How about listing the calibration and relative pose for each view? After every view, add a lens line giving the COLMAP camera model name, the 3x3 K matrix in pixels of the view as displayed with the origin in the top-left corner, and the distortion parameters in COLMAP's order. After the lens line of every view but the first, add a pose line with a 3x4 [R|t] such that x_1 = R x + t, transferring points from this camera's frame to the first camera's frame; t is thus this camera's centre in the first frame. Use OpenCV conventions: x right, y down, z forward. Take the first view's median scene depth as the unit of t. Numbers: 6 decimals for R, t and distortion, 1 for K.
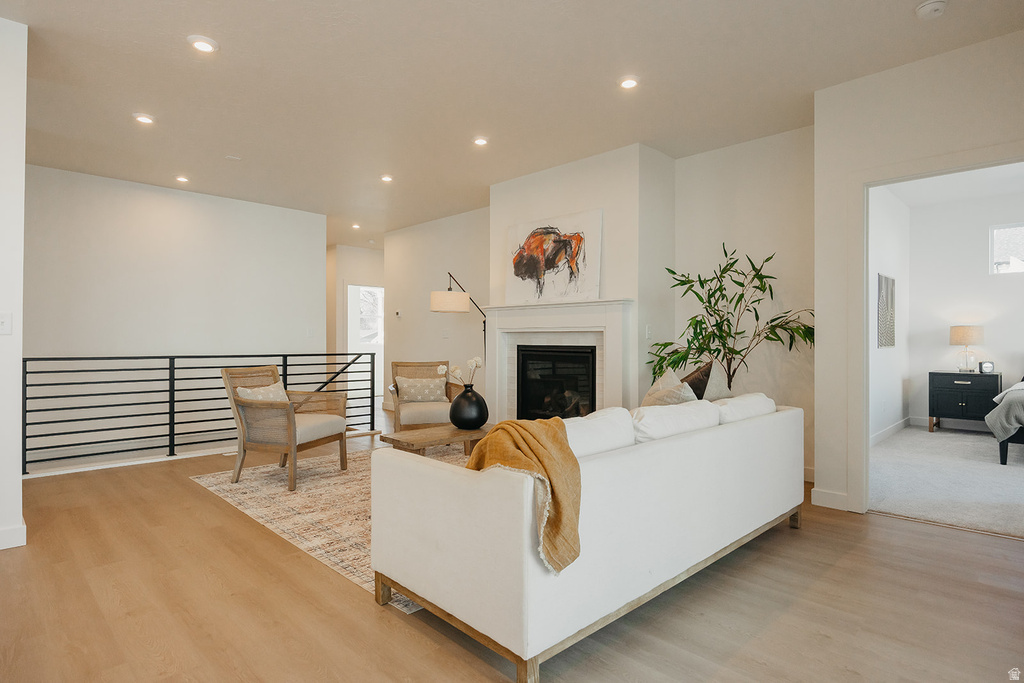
lens RADIAL K [[539.9, 0, 517.6], [0, 539.9, 345.2], [0, 0, 1]] dist [-0.009468, -0.003401]
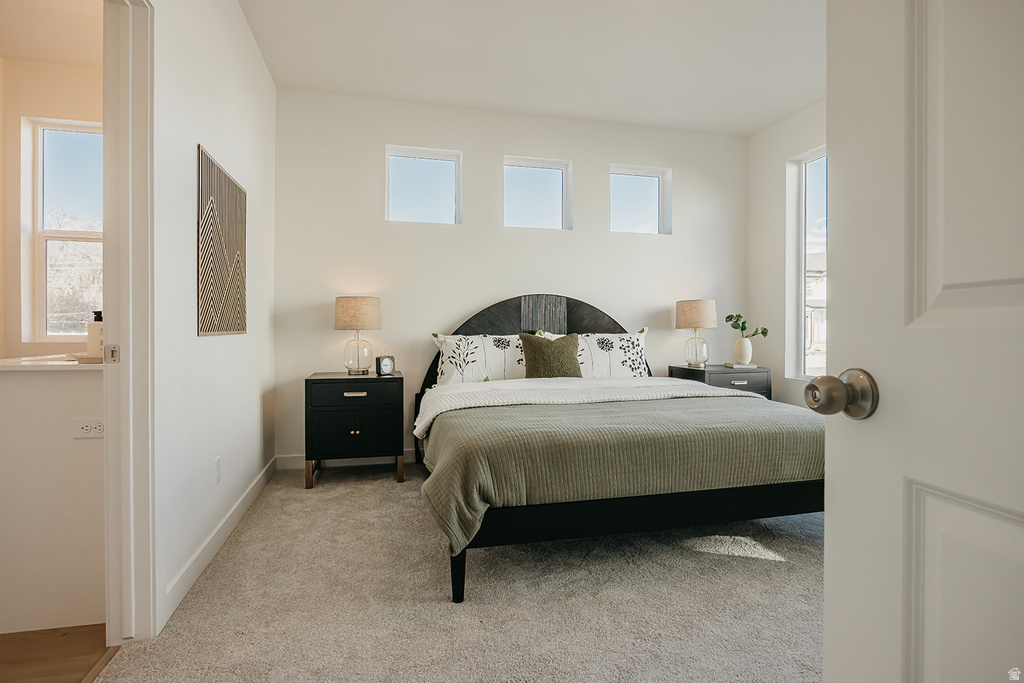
lens RADIAL K [[539.9, 0, 504.0], [0, 539.9, 326.1], [0, 0, 1]] dist [-0.009468, -0.003401]
pose [[0.524121, 0.009470, 0.851591, 0.427953], [0.000930, 0.999931, -0.011692, 0.003493], [-0.851643, 0.006920, 0.524076, 0.569768]]
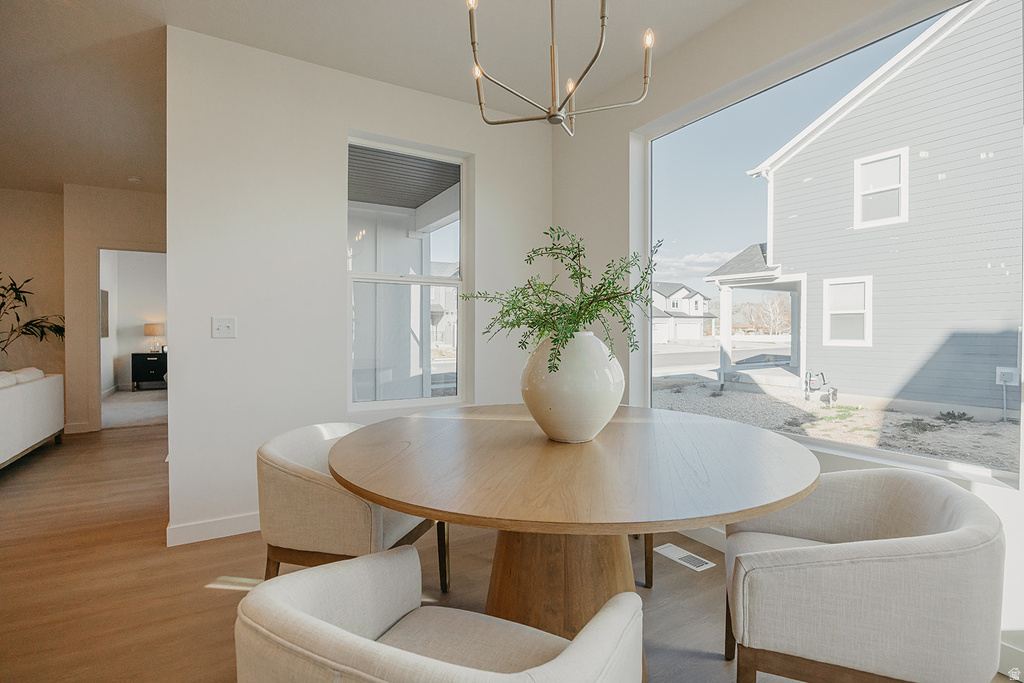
lens RADIAL K [[494.7, 0, 512.7], [0, 494.7, 333.6], [0, 0, 1]] dist [-0.010308, -0.001075]
pose [[0.247646, -0.004873, 0.968838, -0.351784], [0.005873, 0.999977, 0.003528, -0.005564], [-0.968833, 0.004817, 0.247668, -0.439338]]
